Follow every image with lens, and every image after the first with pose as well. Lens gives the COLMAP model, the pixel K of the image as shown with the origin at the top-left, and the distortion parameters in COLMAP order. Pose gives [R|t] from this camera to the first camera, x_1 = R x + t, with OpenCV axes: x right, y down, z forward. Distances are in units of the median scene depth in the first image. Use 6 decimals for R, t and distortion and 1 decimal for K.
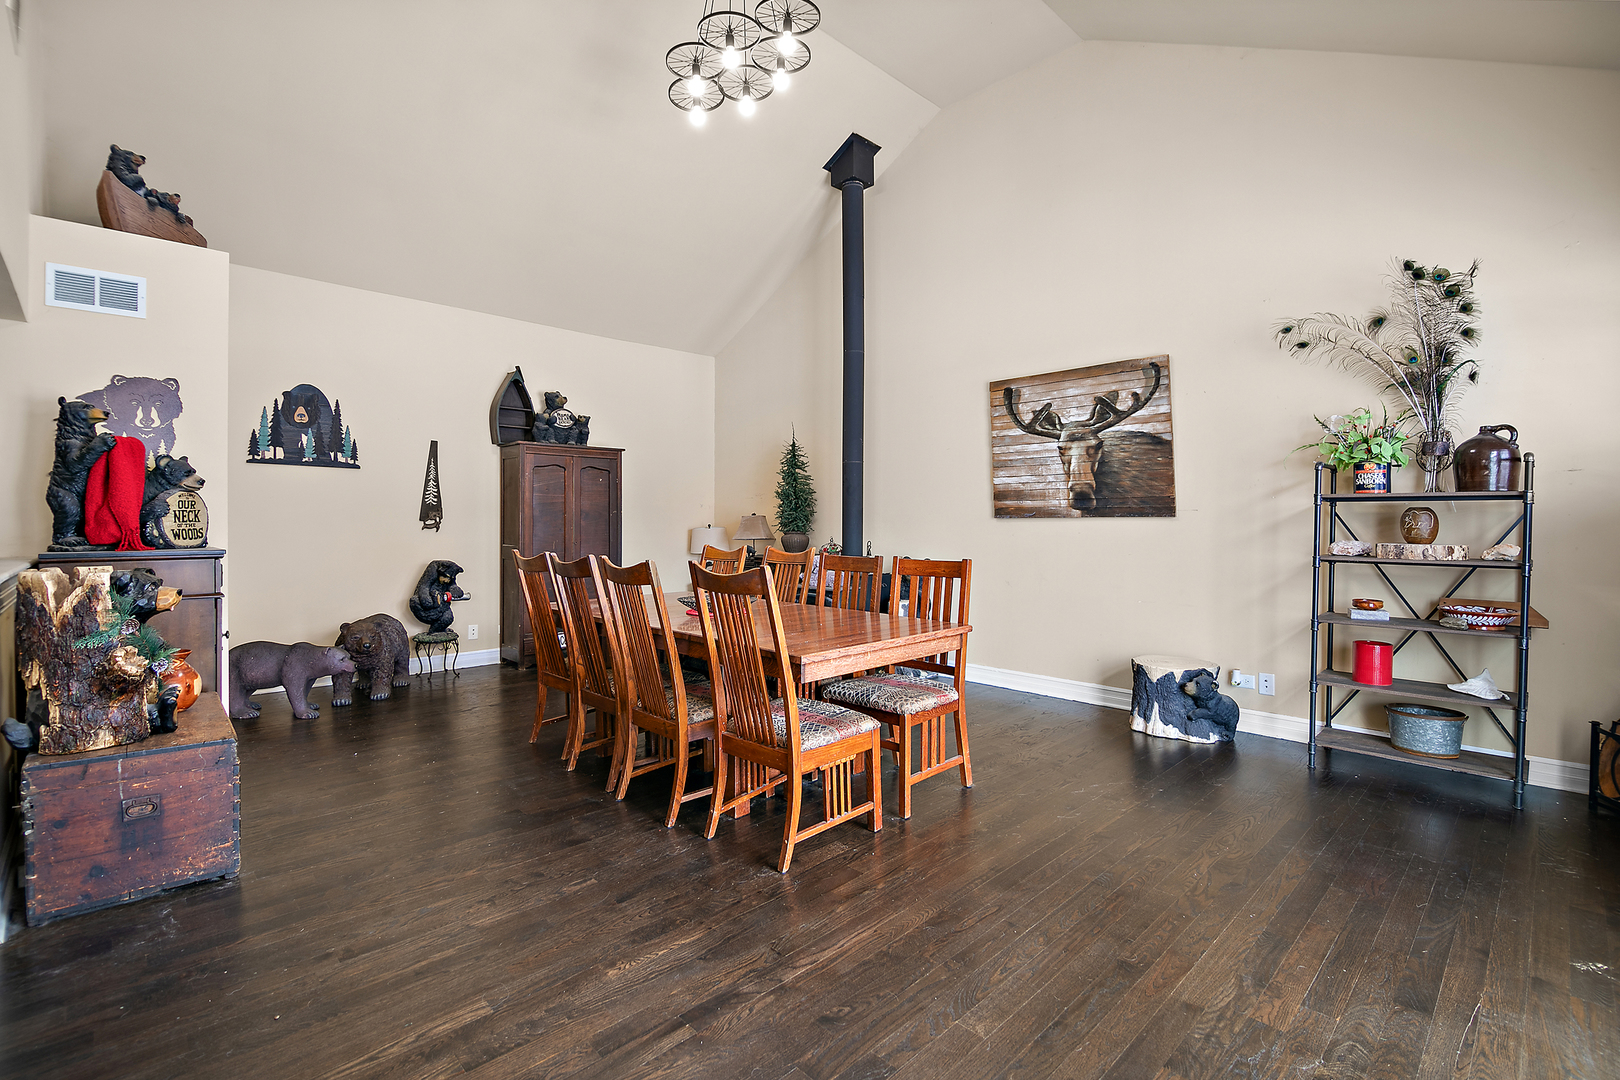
lens RADIAL K [[716.9, 0, 816.8], [0, 716.9, 521.3], [0, 0, 1]] dist [-0.002788, -0.007819]
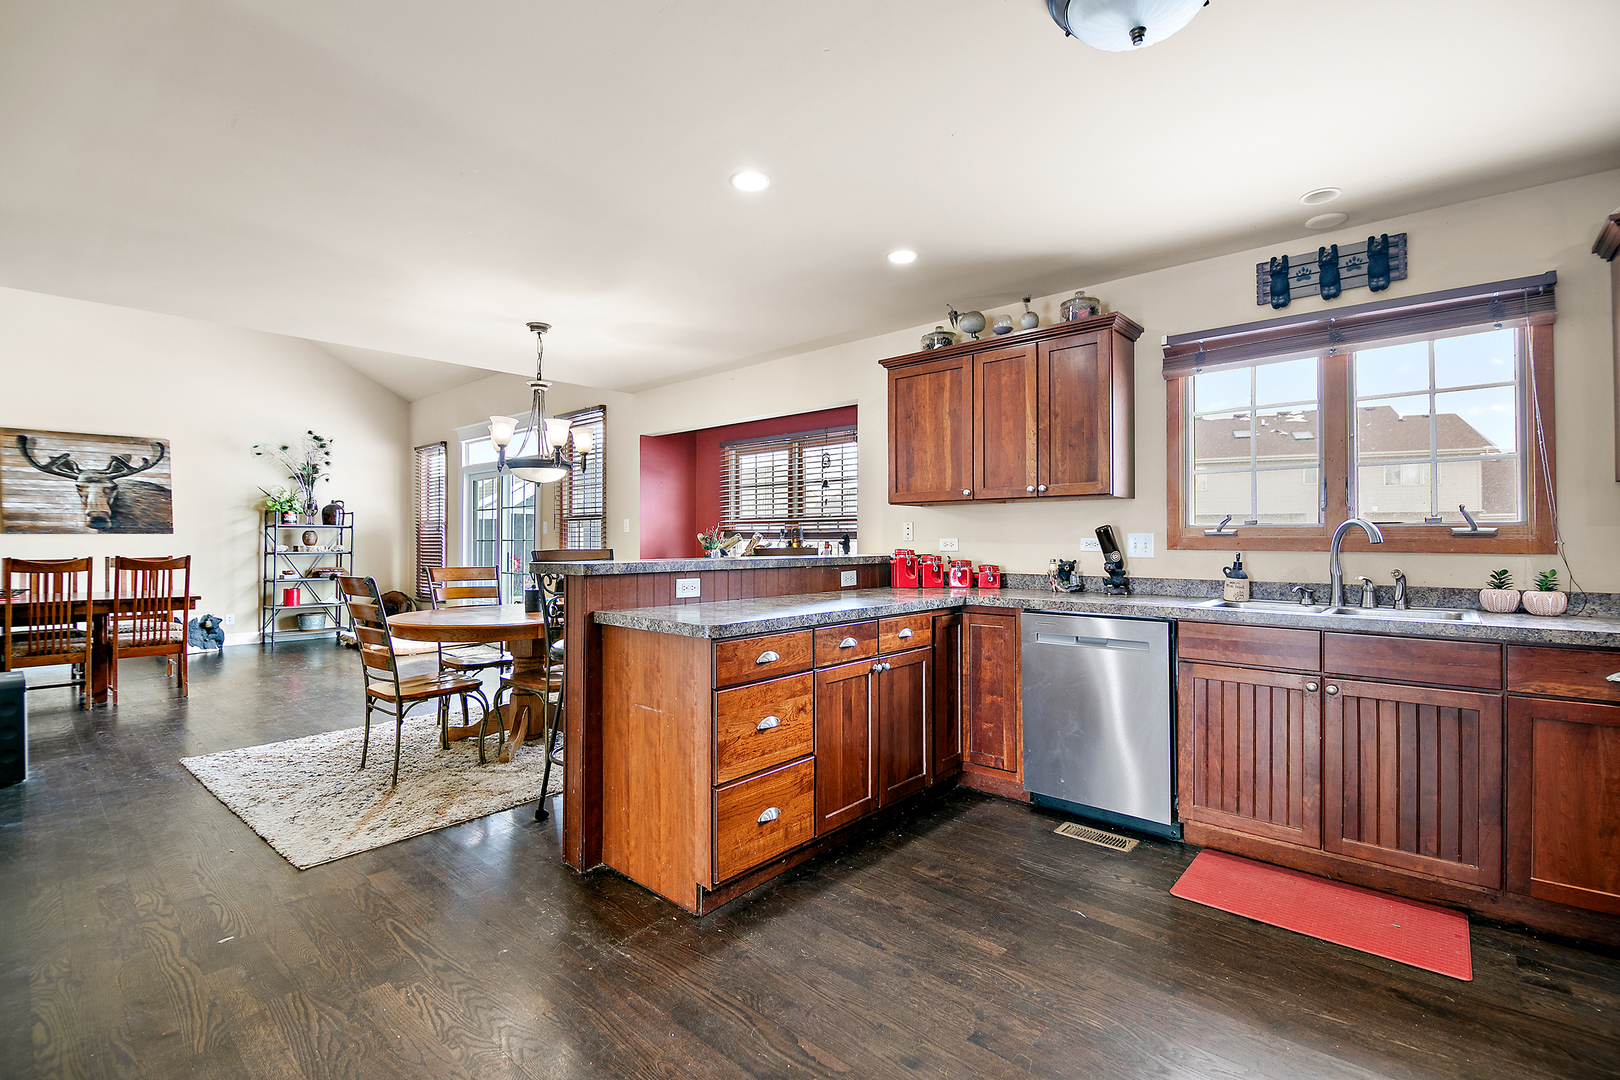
lens RADIAL K [[716.9, 0, 817.3], [0, 716.9, 533.9], [0, 0, 1]] dist [-0.002788, -0.007819]
pose [[-0.076108, 0.007791, 0.997069, -1.251055], [0.004390, 0.999962, -0.007479, 0.012500], [-0.997090, 0.003808, -0.076139, -0.396485]]
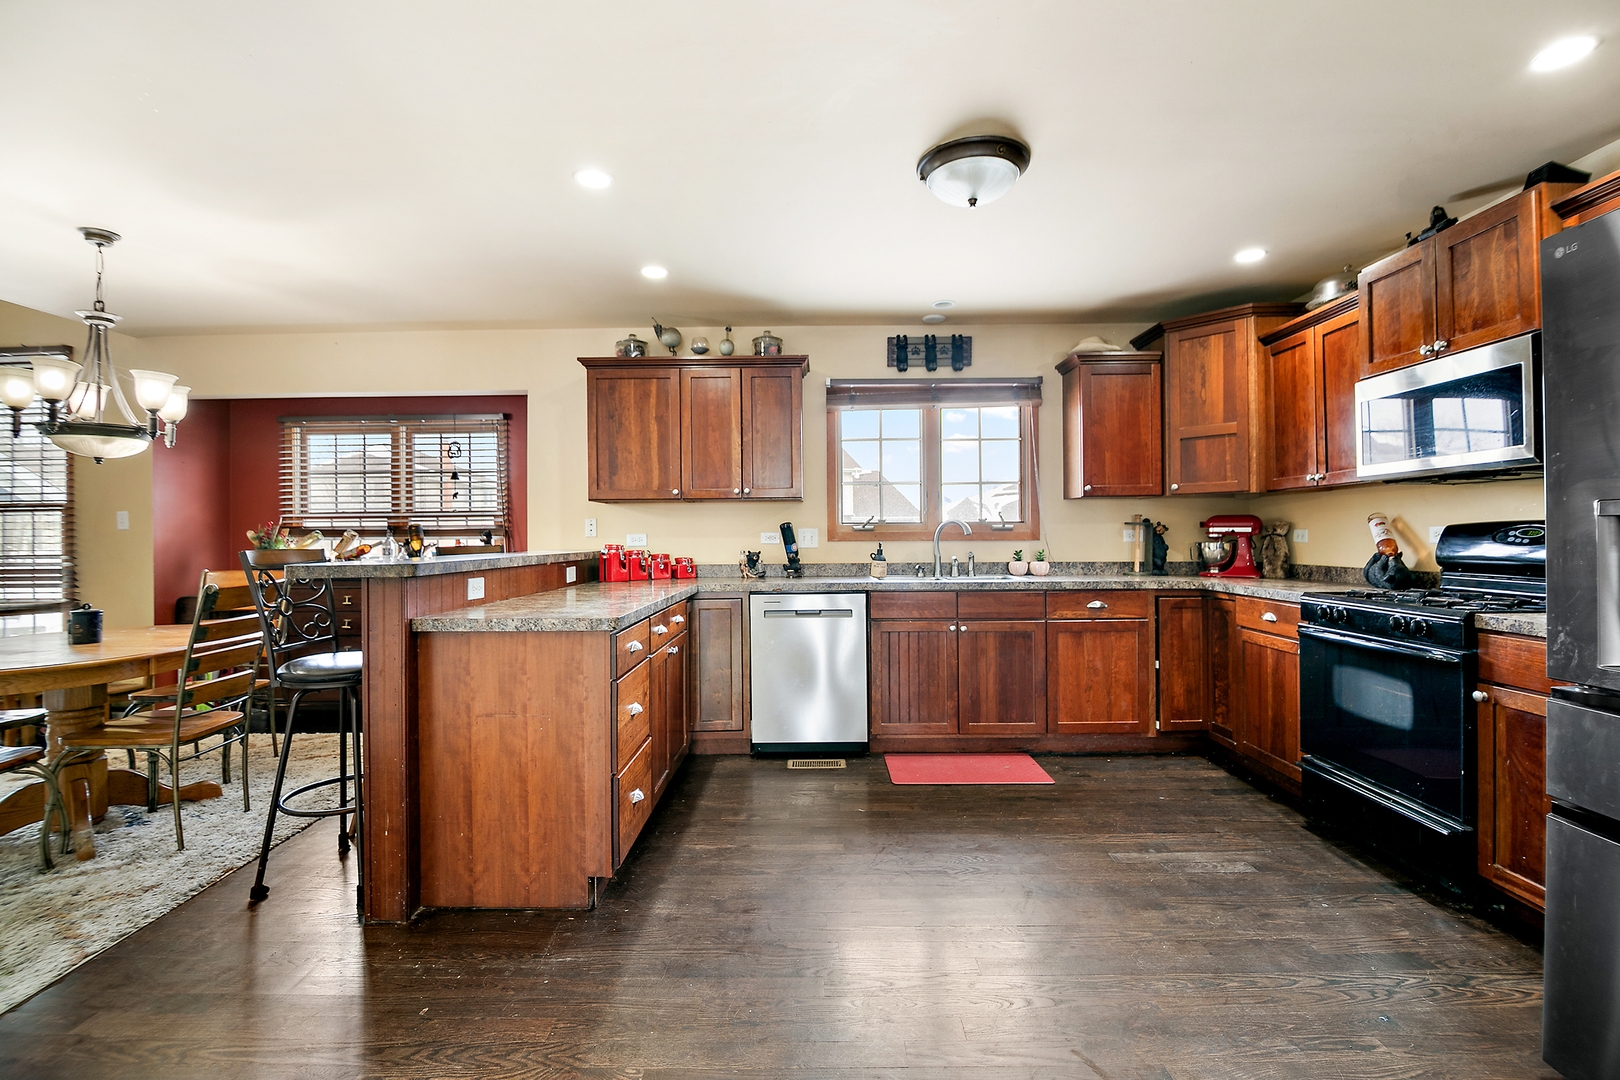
lens RADIAL K [[716.9, 0, 809.6], [0, 716.9, 537.5], [0, 0, 1]] dist [-0.002788, -0.007819]
pose [[-0.707379, 0.004012, 0.706823, -1.210992], [0.011332, 0.999920, 0.005665, 0.013638], [-0.706744, 0.012017, -0.707368, -0.122591]]
